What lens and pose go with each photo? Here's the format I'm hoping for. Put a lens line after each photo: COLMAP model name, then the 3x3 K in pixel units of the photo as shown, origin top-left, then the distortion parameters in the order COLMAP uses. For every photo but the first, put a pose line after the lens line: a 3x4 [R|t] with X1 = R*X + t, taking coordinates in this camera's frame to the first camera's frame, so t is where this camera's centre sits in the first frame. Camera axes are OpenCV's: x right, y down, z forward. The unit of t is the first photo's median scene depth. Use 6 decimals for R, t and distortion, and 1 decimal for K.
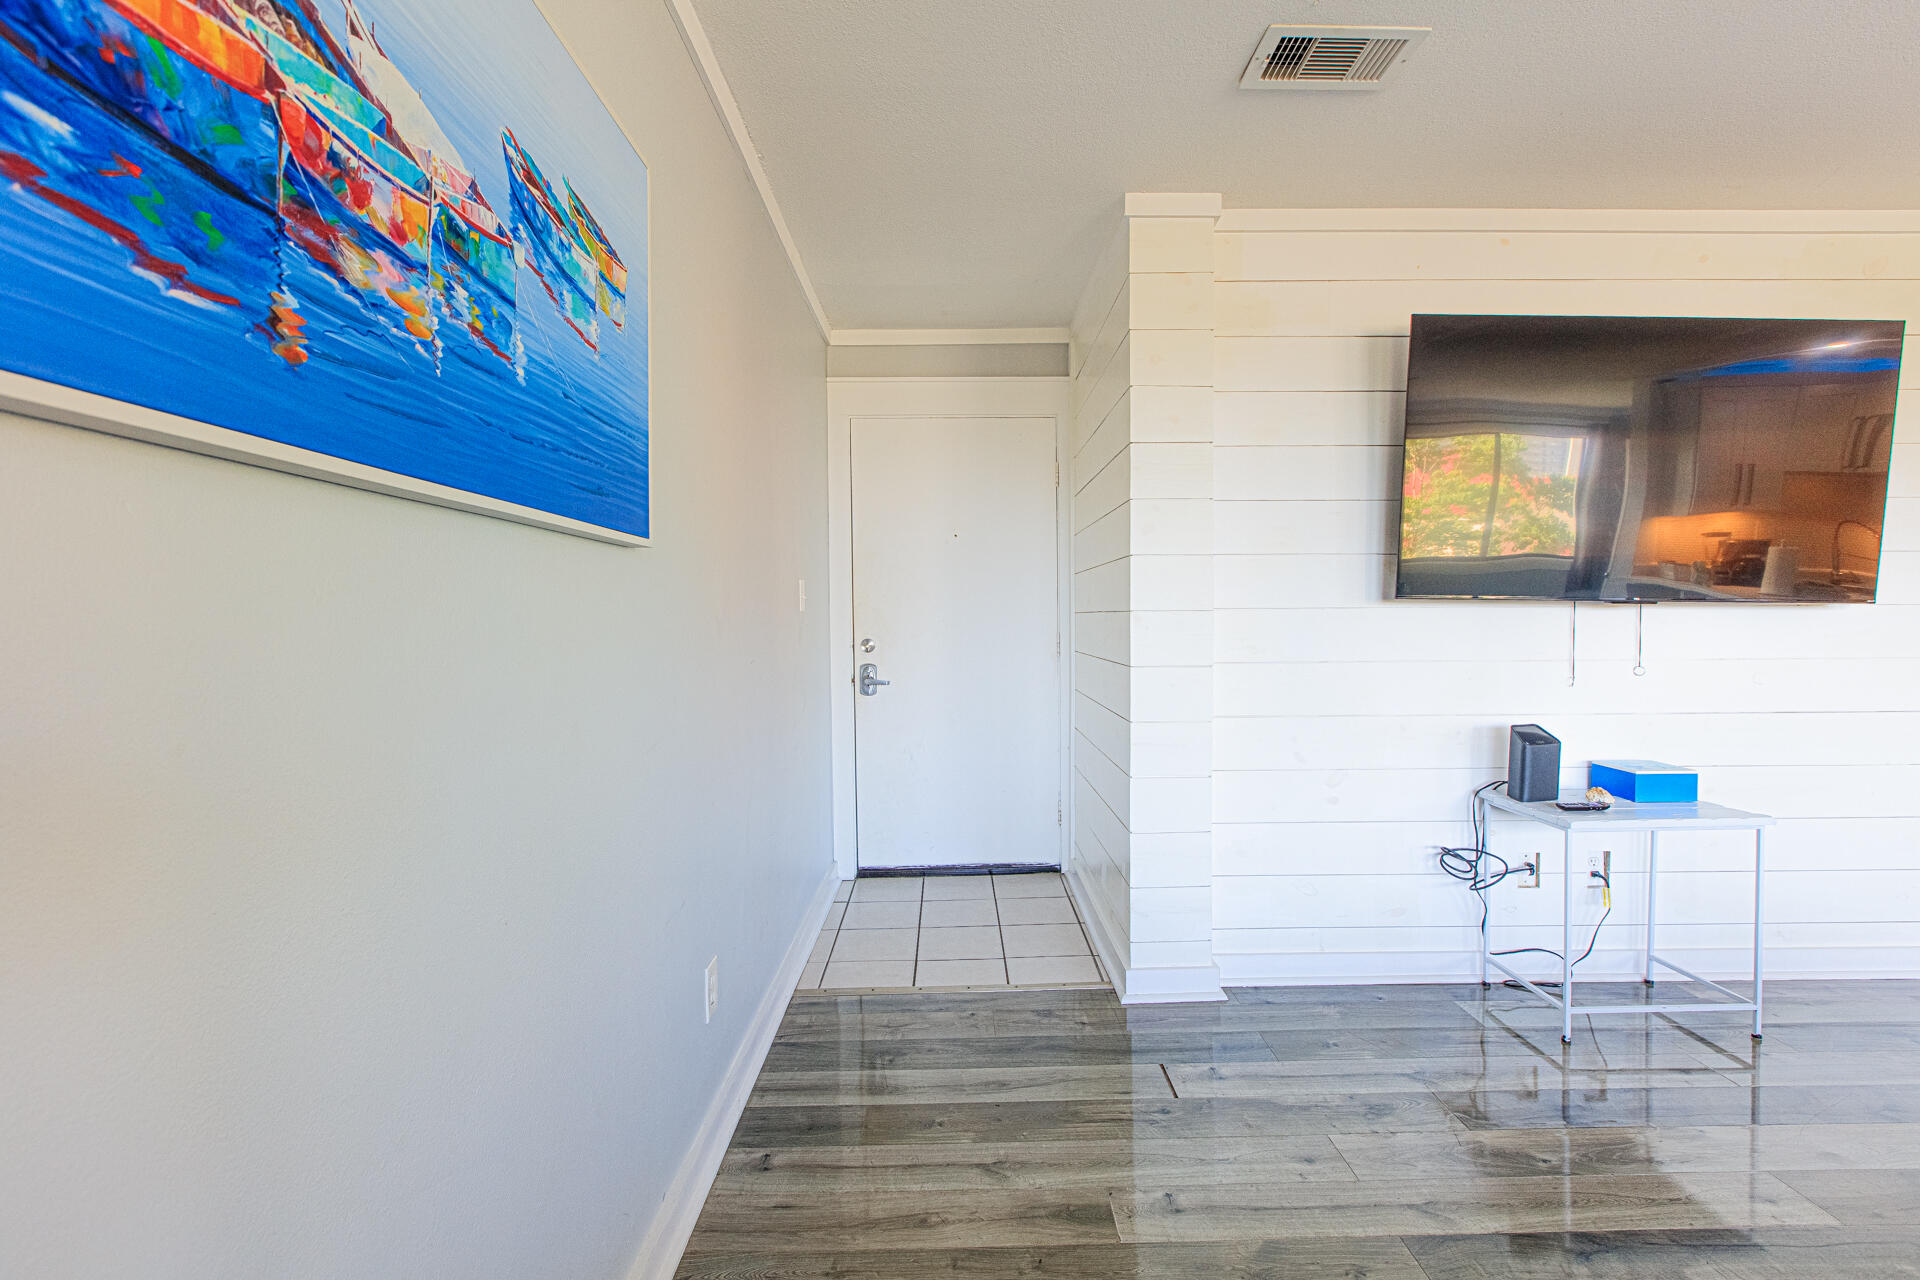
lens RADIAL K [[855.5, 0, 954.0], [0, 855.5, 638.1], [0, 0, 1]] dist [0.000858, -0.000447]
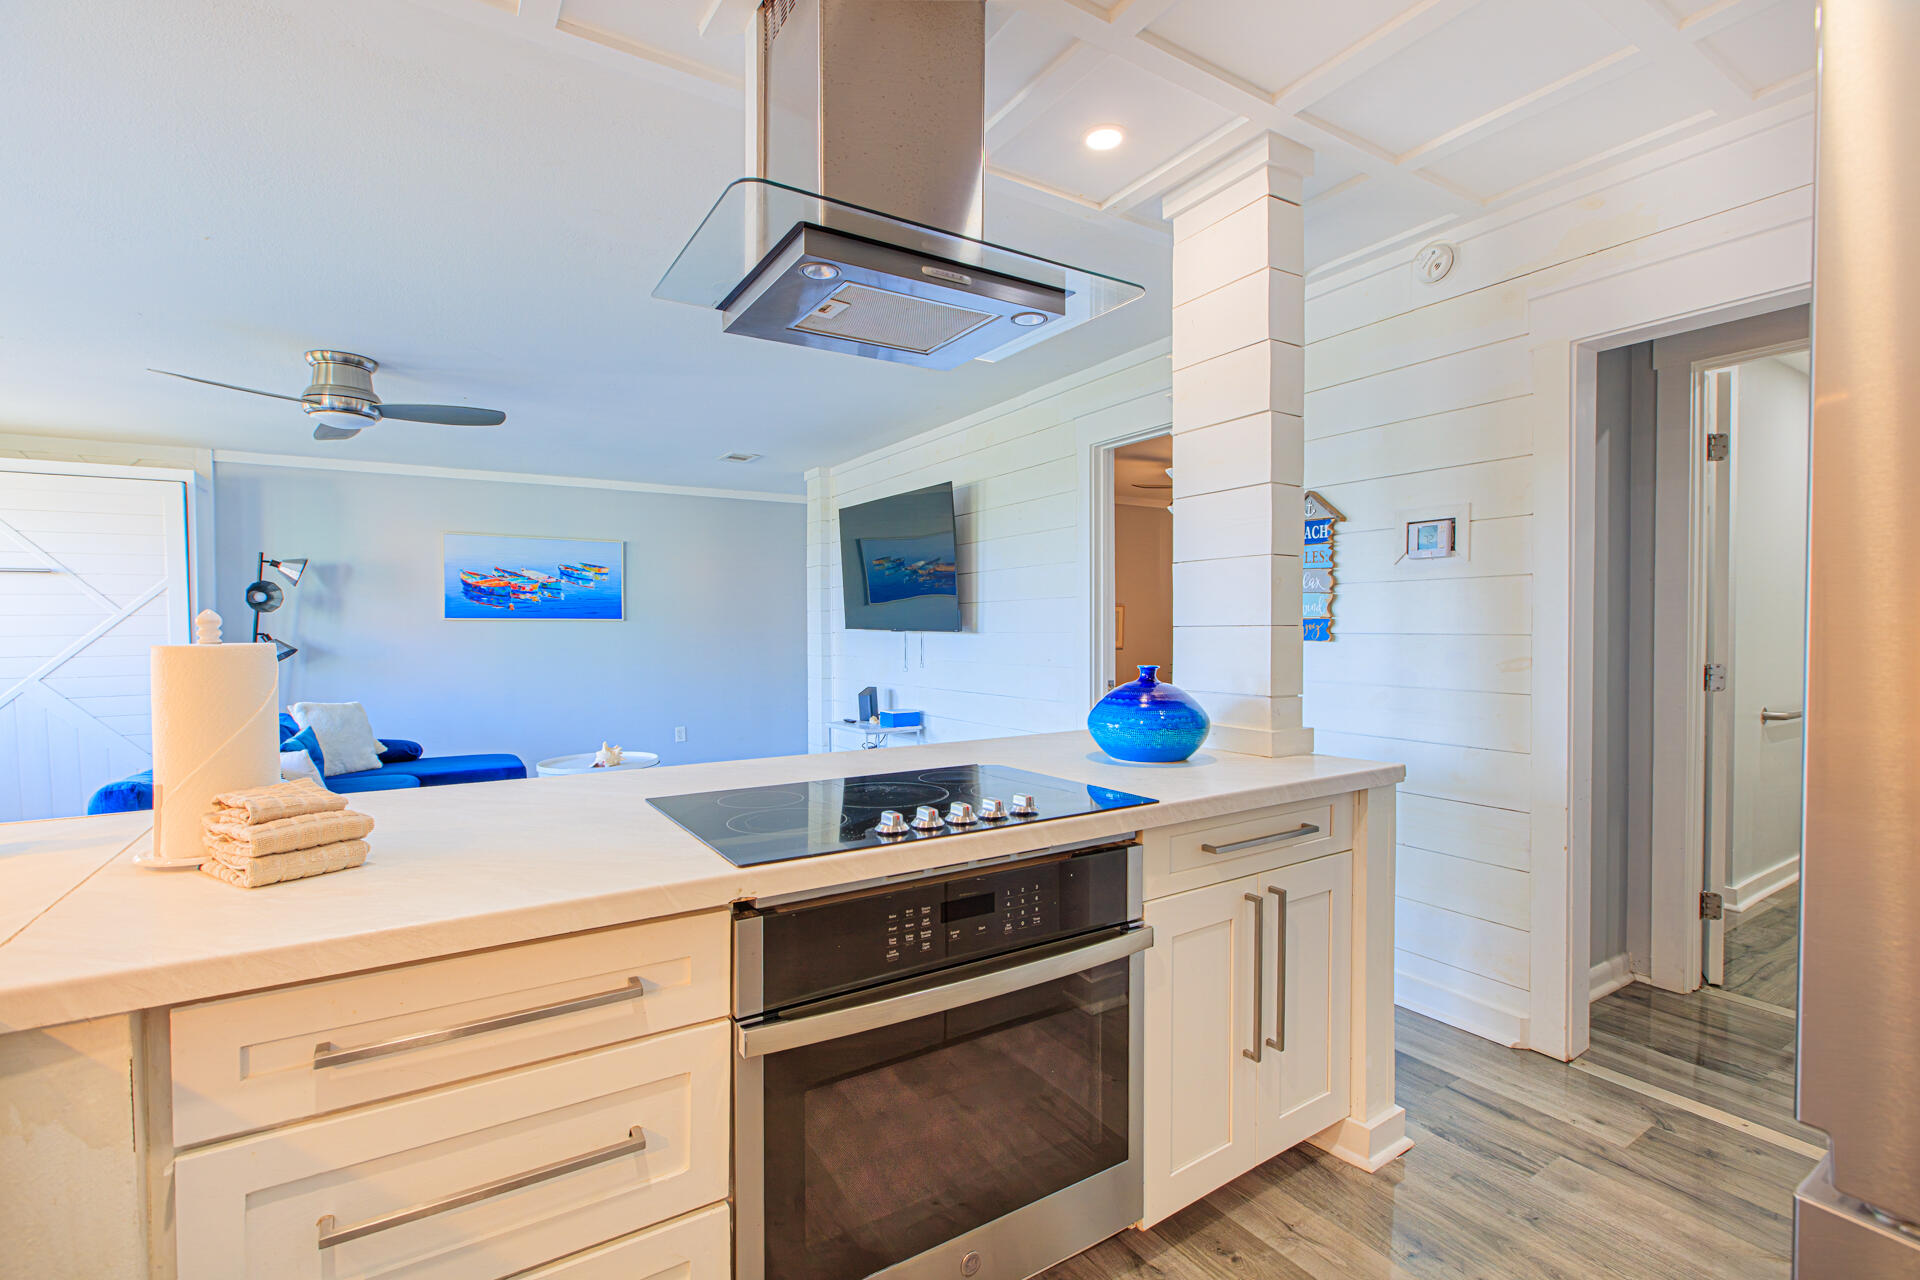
lens RADIAL K [[847.1, 0, 954.6], [0, 847.1, 644.5], [0, 0, 1]] dist [0.003419, 0.000522]
pose [[0.532836, 0.017399, -0.846039, 2.609976], [-0.021134, 0.999750, 0.007250, -0.026889], [0.845954, 0.014018, 0.533071, 0.027639]]
